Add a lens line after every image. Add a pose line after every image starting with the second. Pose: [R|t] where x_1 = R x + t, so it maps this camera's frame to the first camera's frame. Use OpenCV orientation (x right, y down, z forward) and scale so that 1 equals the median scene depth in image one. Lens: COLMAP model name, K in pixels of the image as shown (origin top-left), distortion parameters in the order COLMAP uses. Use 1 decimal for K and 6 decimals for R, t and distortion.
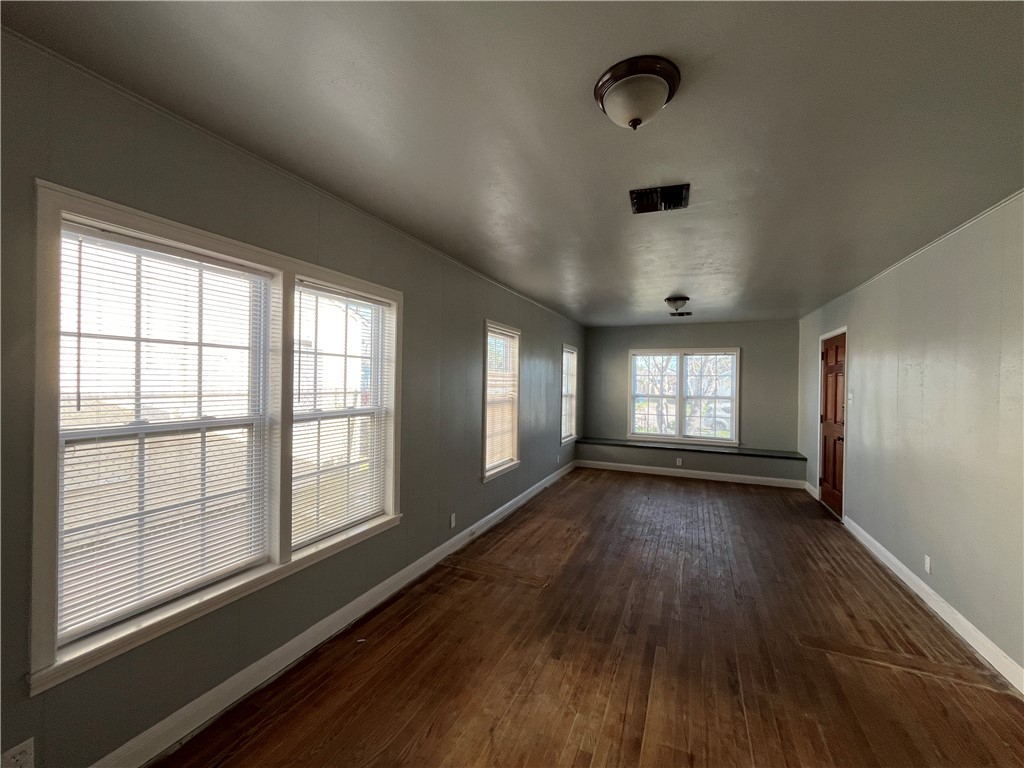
lens RADIAL K [[411.7, 0, 506.2], [0, 411.7, 380.3], [0, 0, 1]] dist [-0.010922, -0.000608]
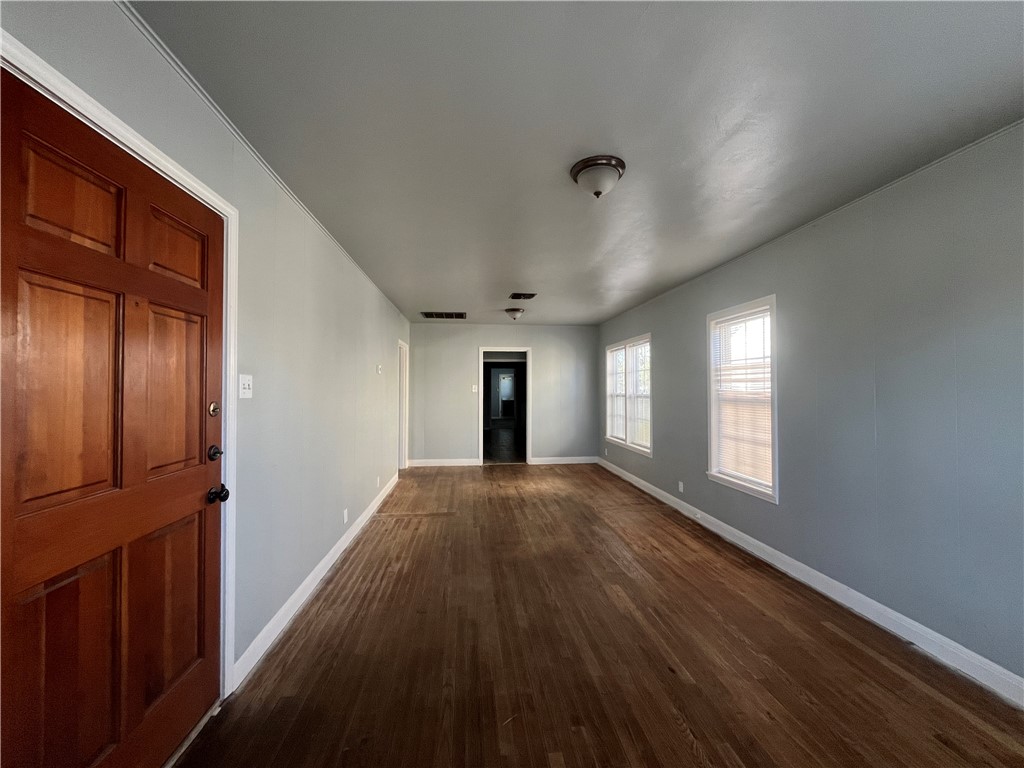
lens RADIAL K [[411.7, 0, 511.3], [0, 411.7, 386.1], [0, 0, 1]] dist [-0.010922, -0.000608]
pose [[-0.862439, -0.020088, -0.505761, 0.987389], [-0.013386, 0.999768, -0.016882, 0.056759], [0.505983, -0.007789, -0.862508, 1.853690]]
